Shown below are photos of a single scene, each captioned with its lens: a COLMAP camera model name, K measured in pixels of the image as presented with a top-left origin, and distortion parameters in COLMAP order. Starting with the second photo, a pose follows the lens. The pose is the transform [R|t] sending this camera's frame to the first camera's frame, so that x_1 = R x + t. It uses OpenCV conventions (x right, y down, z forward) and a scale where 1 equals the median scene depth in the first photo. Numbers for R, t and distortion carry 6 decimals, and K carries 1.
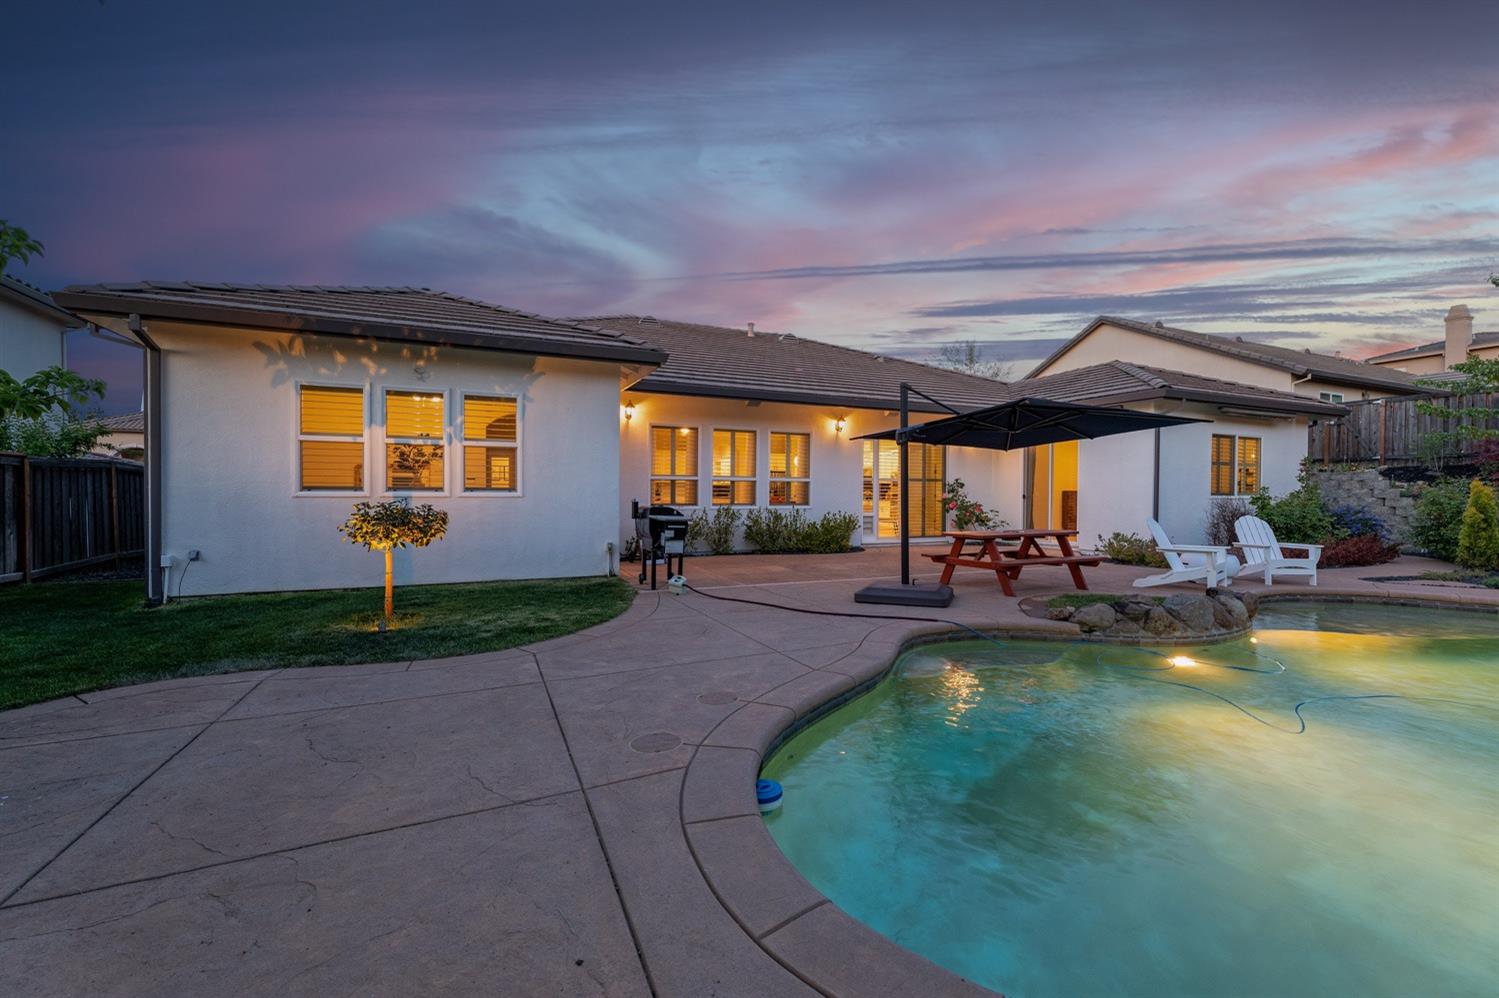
lens RADIAL K [[624.7, 0, 761.4], [0, 624.7, 497.6], [0, 0, 1]] dist [-0.001869, 0.000135]
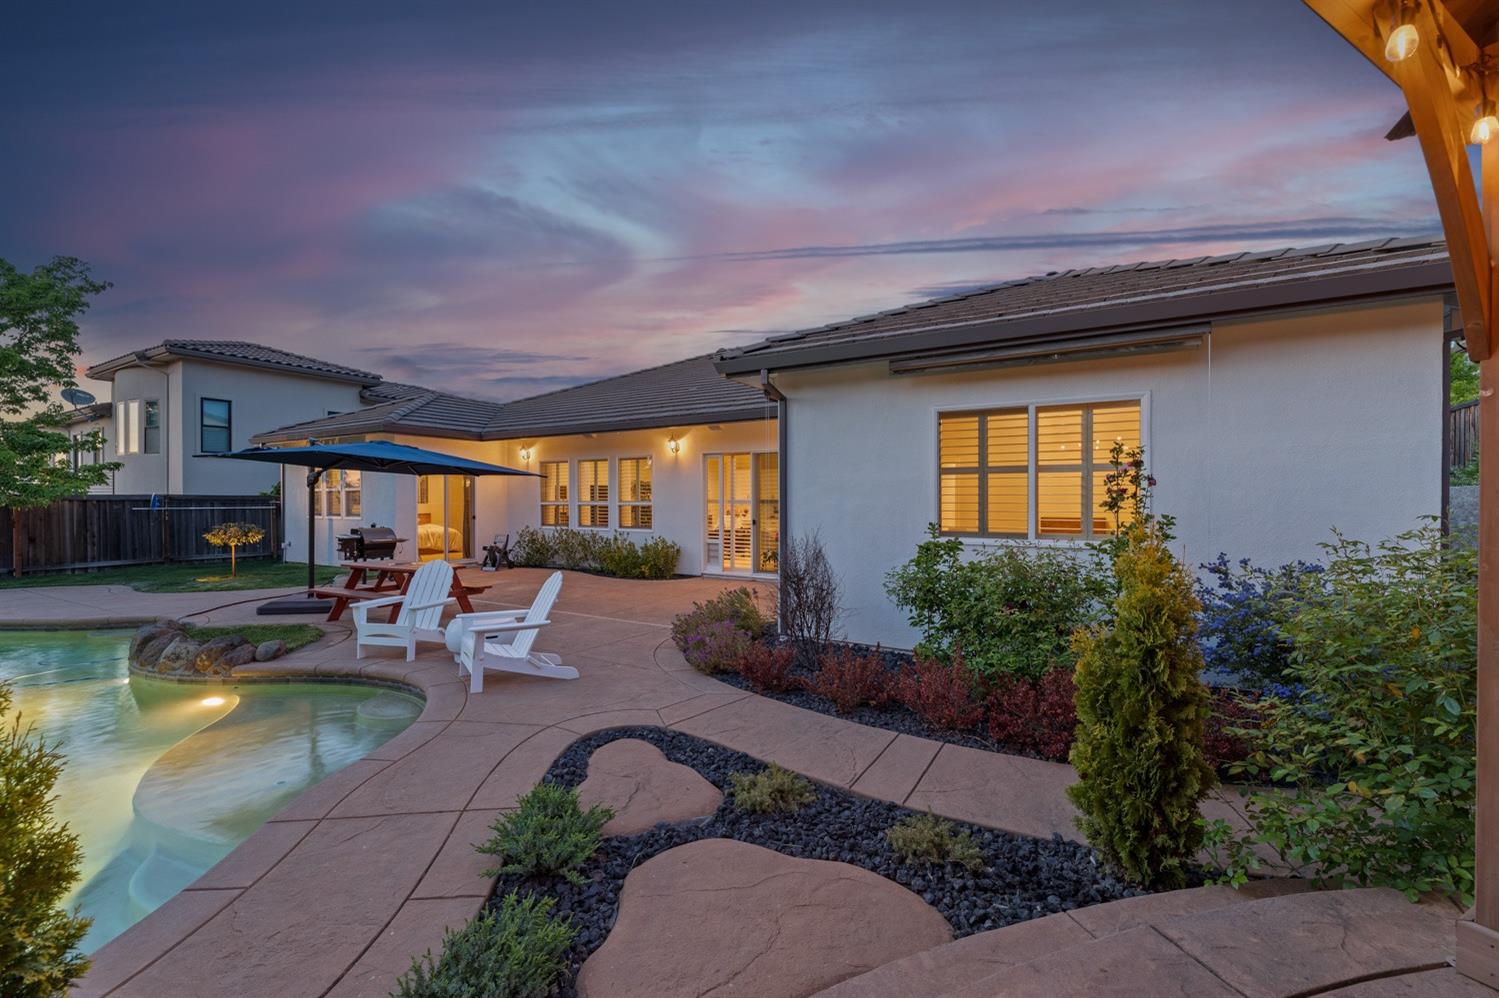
lens RADIAL K [[614.8, 0, 739.0], [0, 614.8, 505.1], [0, 0, 1]] dist [0.002126, 0.000321]
pose [[0.571193, 0.004223, -0.820805, 1.655067], [-0.001170, 0.999990, 0.004331, -0.050425], [0.820815, -0.001514, 0.571192, 0.931792]]
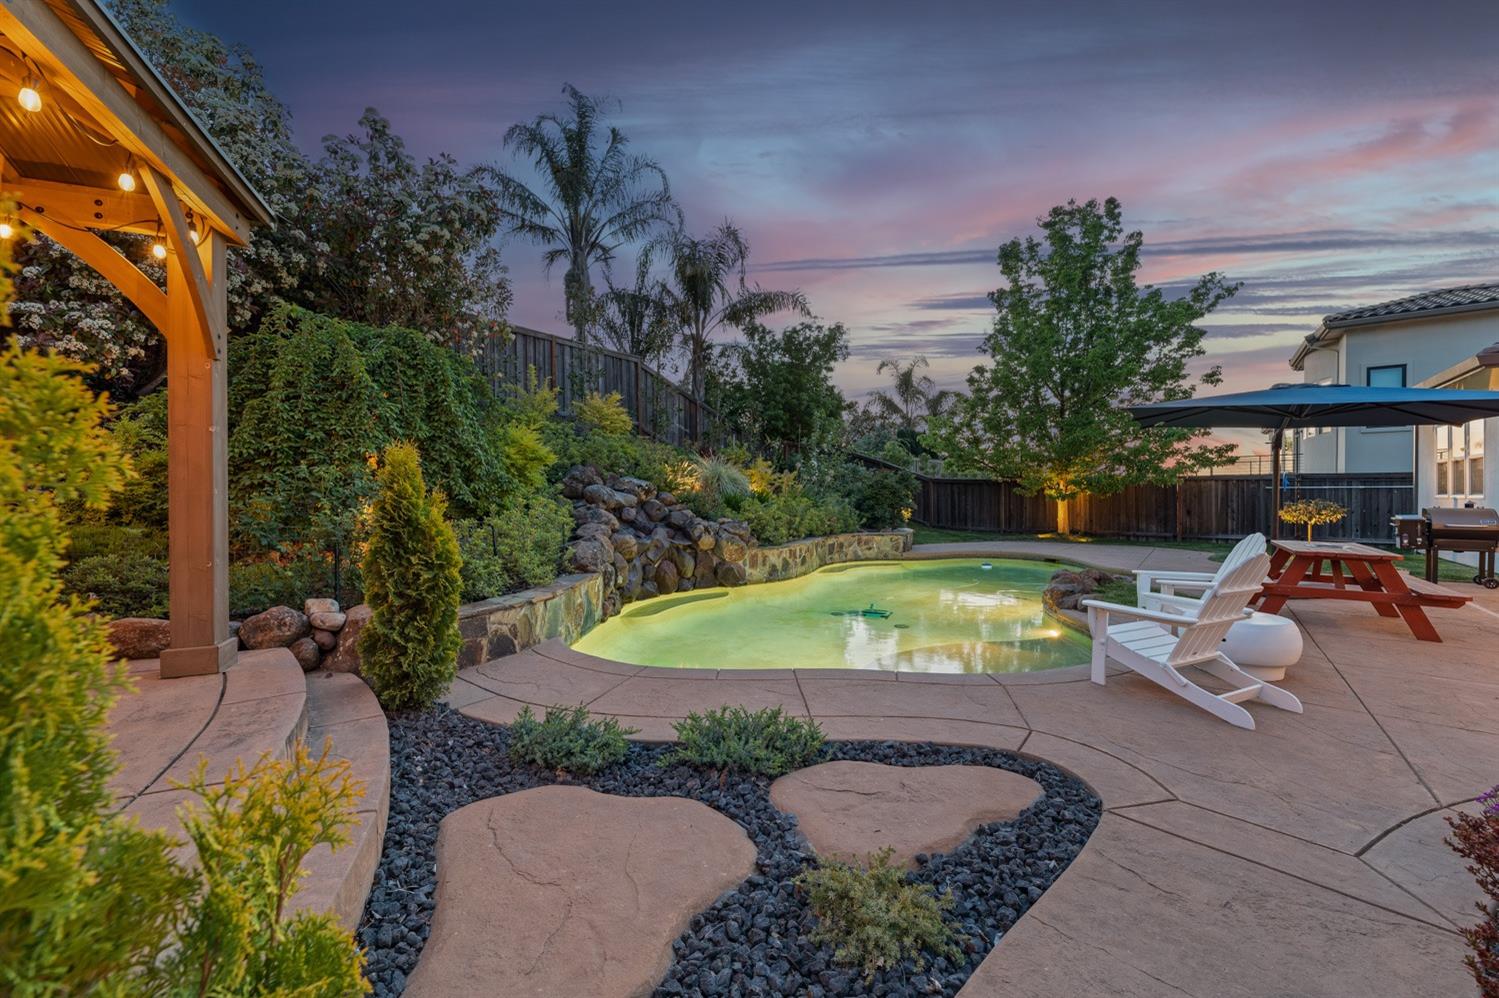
lens RADIAL K [[608.6, 0, 757.4], [0, 608.6, 511.2], [0, 0, 1]] dist [-0.001205, -0.000035]
pose [[-0.864764, 0.013469, -0.501998, 1.468755], [-0.002580, 0.999508, 0.031261, -0.009477], [0.502172, 0.028328, -0.864303, 1.371895]]
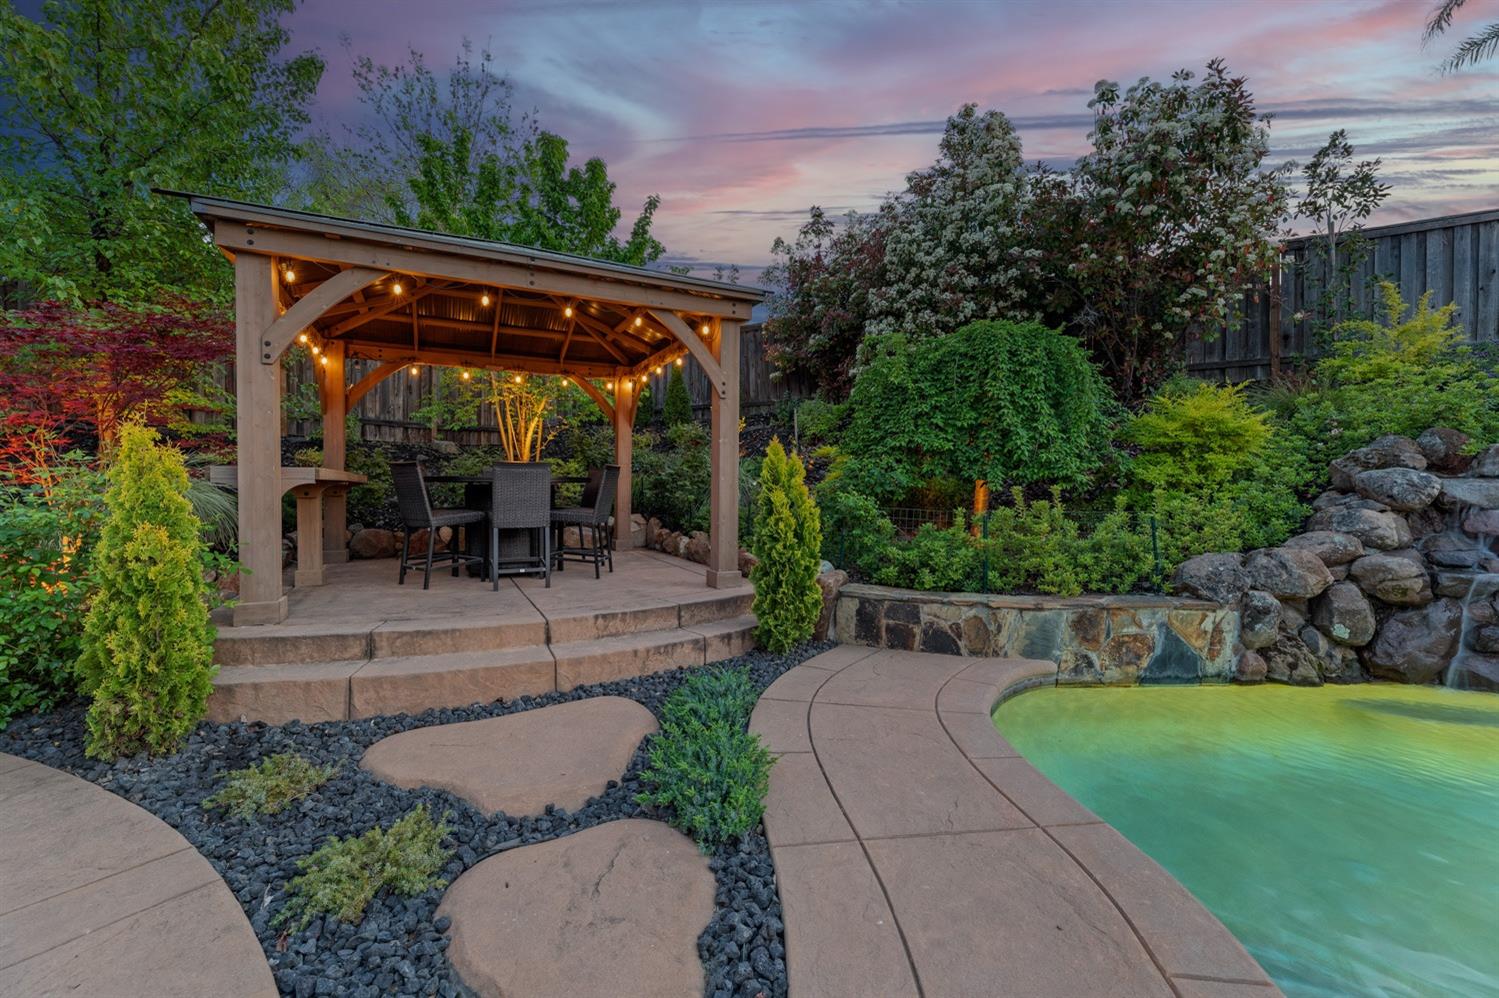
lens RADIAL K [[627.1, 0, 745.4], [0, 627.1, 496.4], [0, 0, 1]] dist [-0.000396, 0.000169]
pose [[-0.553184, -0.021973, 0.832769, 1.006046], [-0.002285, 0.999688, 0.024859, -0.006584], [-0.833056, 0.011849, -0.553062, 1.205122]]
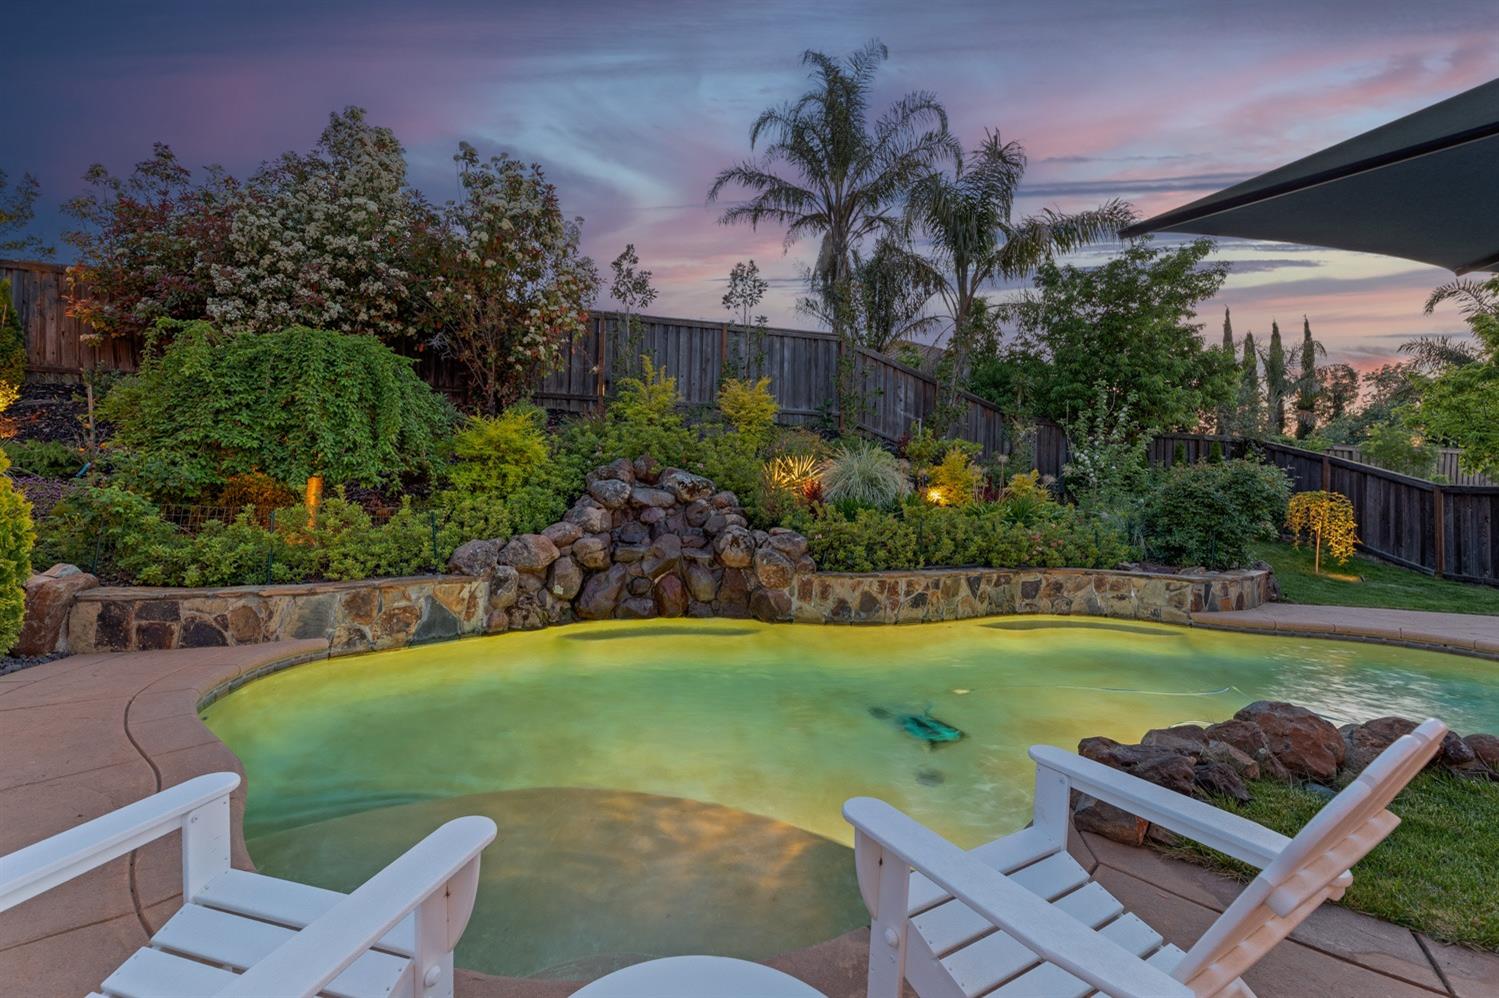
lens RADIAL K [[634.9, 0, 741.6], [0, 634.9, 489.9], [0, 0, 1]] dist [-0.002772, 0.000134]
pose [[-0.979319, -0.028429, 0.200315, 0.774786], [-0.029915, 0.999543, -0.004395, -0.007368], [-0.200099, -0.010296, -0.979722, 1.219584]]
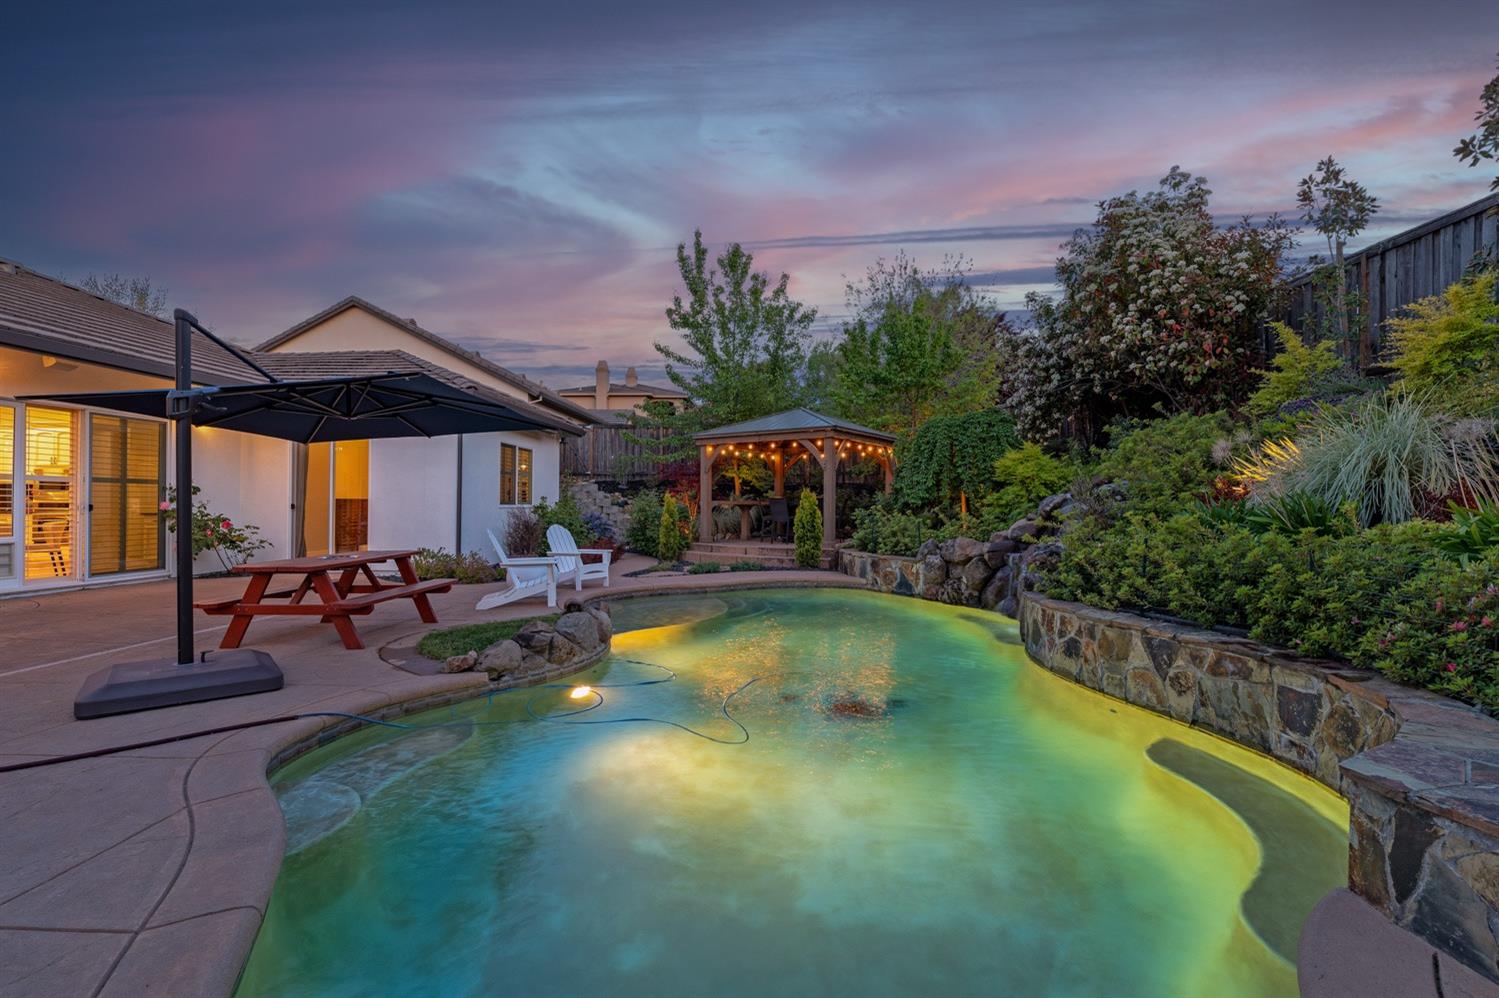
lens RADIAL K [[673.5, 0, 740.5], [0, 673.5, 496.5], [0, 0, 1]] dist [-0.002743, -0.000181]
pose [[0.466315, 0.009113, 0.884572, -0.068288], [0.001443, 0.999938, -0.011062, -0.005917], [-0.884618, 0.006434, 0.466273, 0.234850]]
